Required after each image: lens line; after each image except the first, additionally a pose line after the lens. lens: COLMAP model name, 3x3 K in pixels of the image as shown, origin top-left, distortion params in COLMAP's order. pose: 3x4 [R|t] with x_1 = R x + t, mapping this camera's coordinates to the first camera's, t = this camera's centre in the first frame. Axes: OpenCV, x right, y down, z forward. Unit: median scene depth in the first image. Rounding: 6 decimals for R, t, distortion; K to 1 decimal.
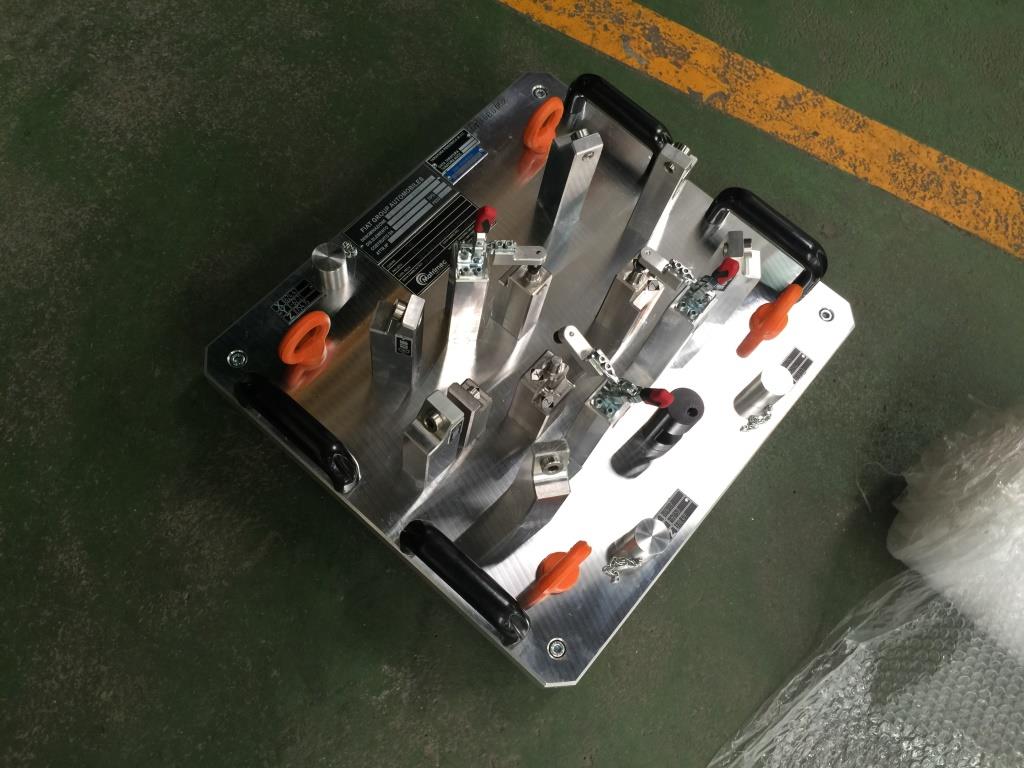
lens RADIAL K [[870.1, 0, 513.3], [0, 870.1, 378.6], [0, 0, 1]] dist [0.092132, -0.141777]
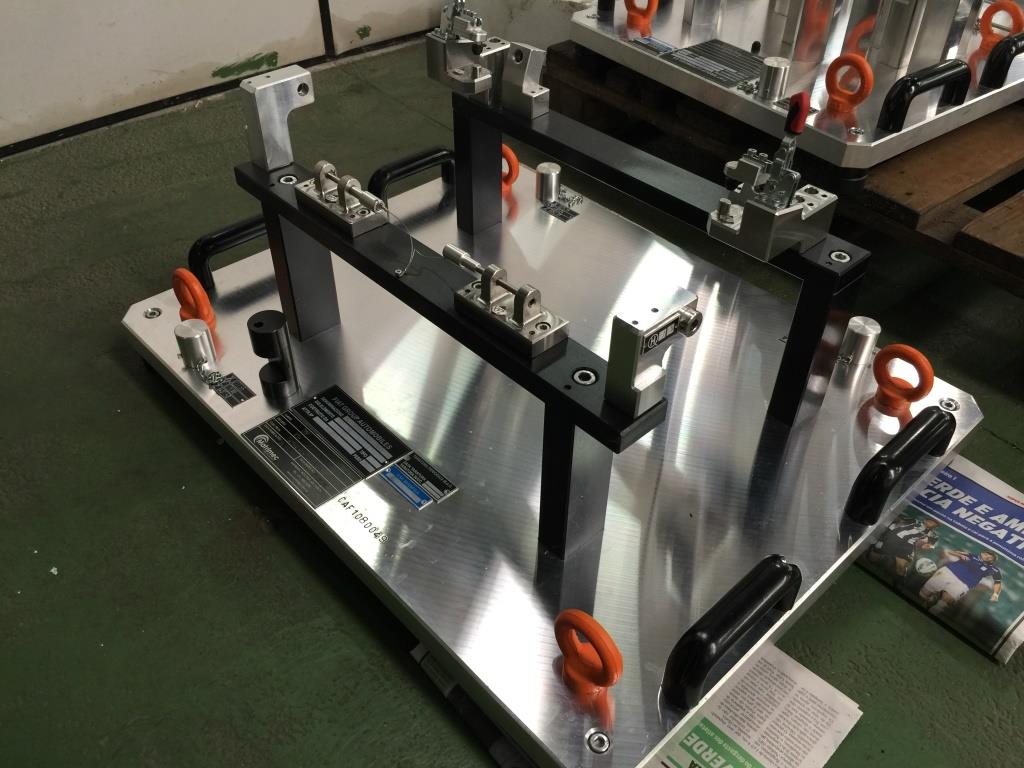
lens RADIAL K [[870.1, 0, 513.3], [0, 870.1, 378.6], [0, 0, 1]] dist [0.092132, -0.141777]
pose [[-0.113204, 0.559166, -0.821290, 0.569534], [-0.932581, 0.225354, 0.281973, -0.616276], [0.342751, 0.797840, 0.495957, 0.562286]]
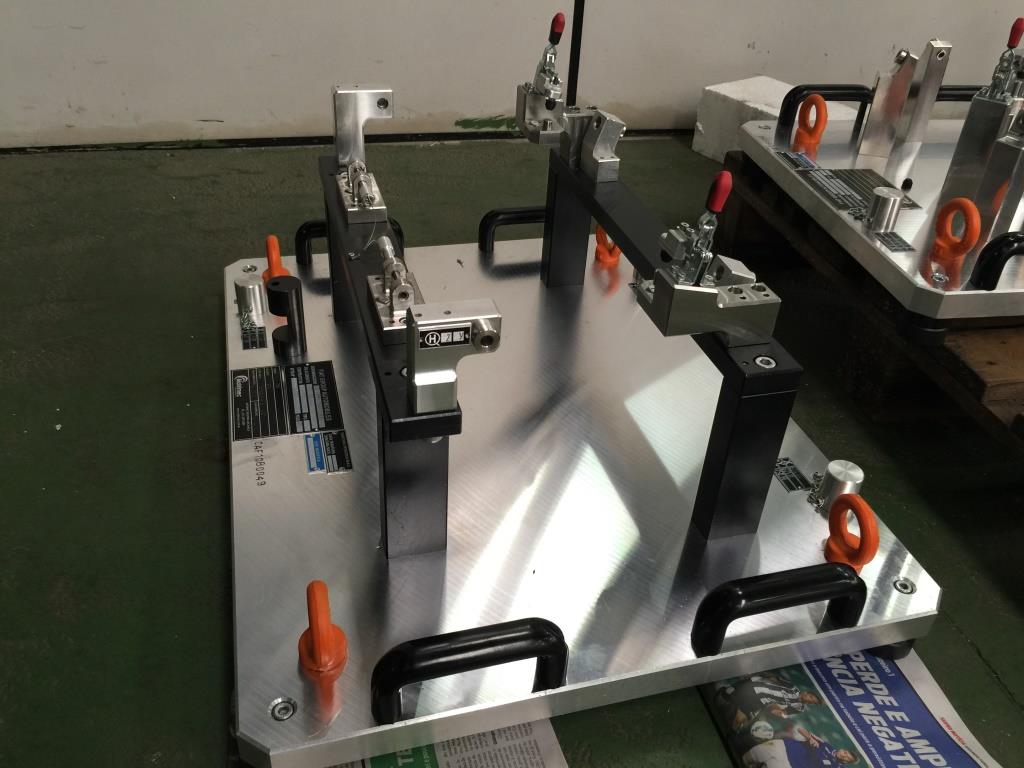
lens RADIAL K [[870.6, 0, 528.0], [0, 870.6, 380.9], [0, 0, 1]] dist [0.092728, -0.141630]
pose [[-0.542237, 0.346396, -0.765499, 0.495156], [-0.818224, -0.010567, 0.574803, -0.962553], [0.191020, 0.938029, 0.289159, 0.739679]]
